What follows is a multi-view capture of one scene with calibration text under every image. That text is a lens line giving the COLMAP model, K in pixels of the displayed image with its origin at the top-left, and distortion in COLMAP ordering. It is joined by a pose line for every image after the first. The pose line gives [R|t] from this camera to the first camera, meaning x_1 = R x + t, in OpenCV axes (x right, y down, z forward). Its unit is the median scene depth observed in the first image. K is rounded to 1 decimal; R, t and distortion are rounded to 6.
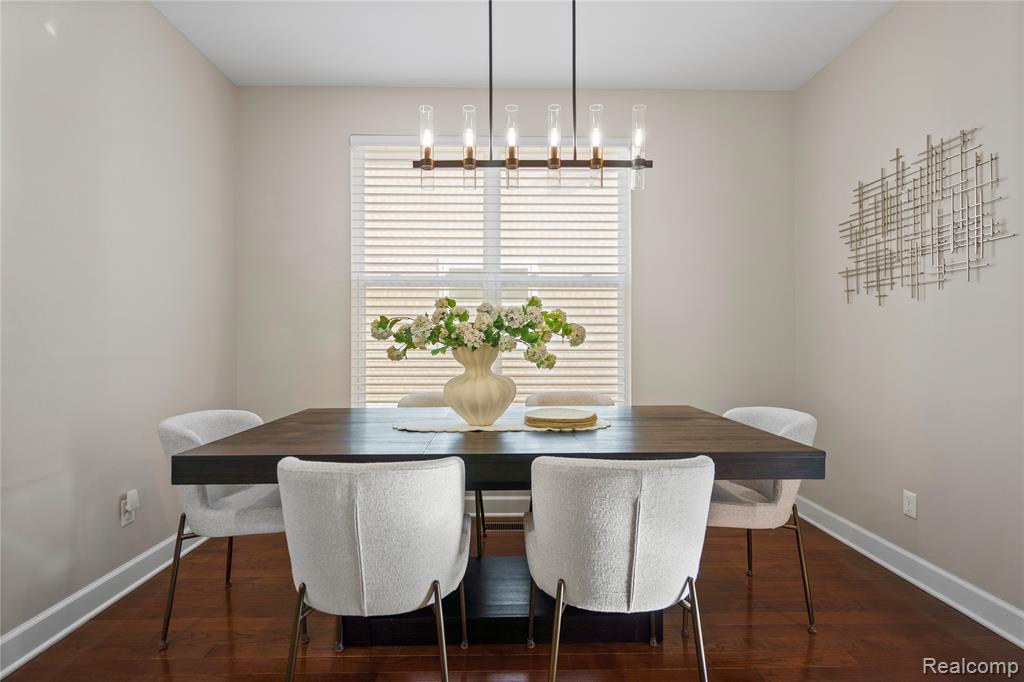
lens RADIAL K [[469.1, 0, 510.4], [0, 469.1, 340.2], [0, 0, 1]] dist [-0.003468, -0.000385]
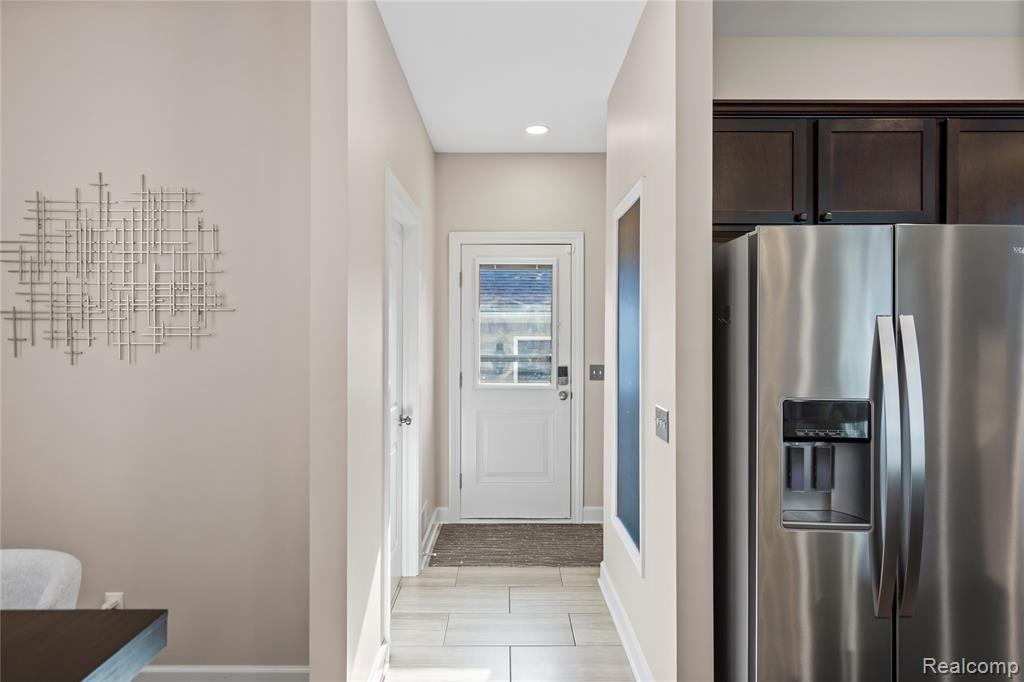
lens RADIAL K [[583.9, 0, 508.3], [0, 583.9, 338.4], [0, 0, 1]] dist [0.006810, -0.000114]
pose [[0.016365, -0.011756, 0.999797, -0.170776], [-0.007405, 0.999902, 0.011878, -0.140007], [-0.999839, -0.007598, 0.016277, 0.276380]]
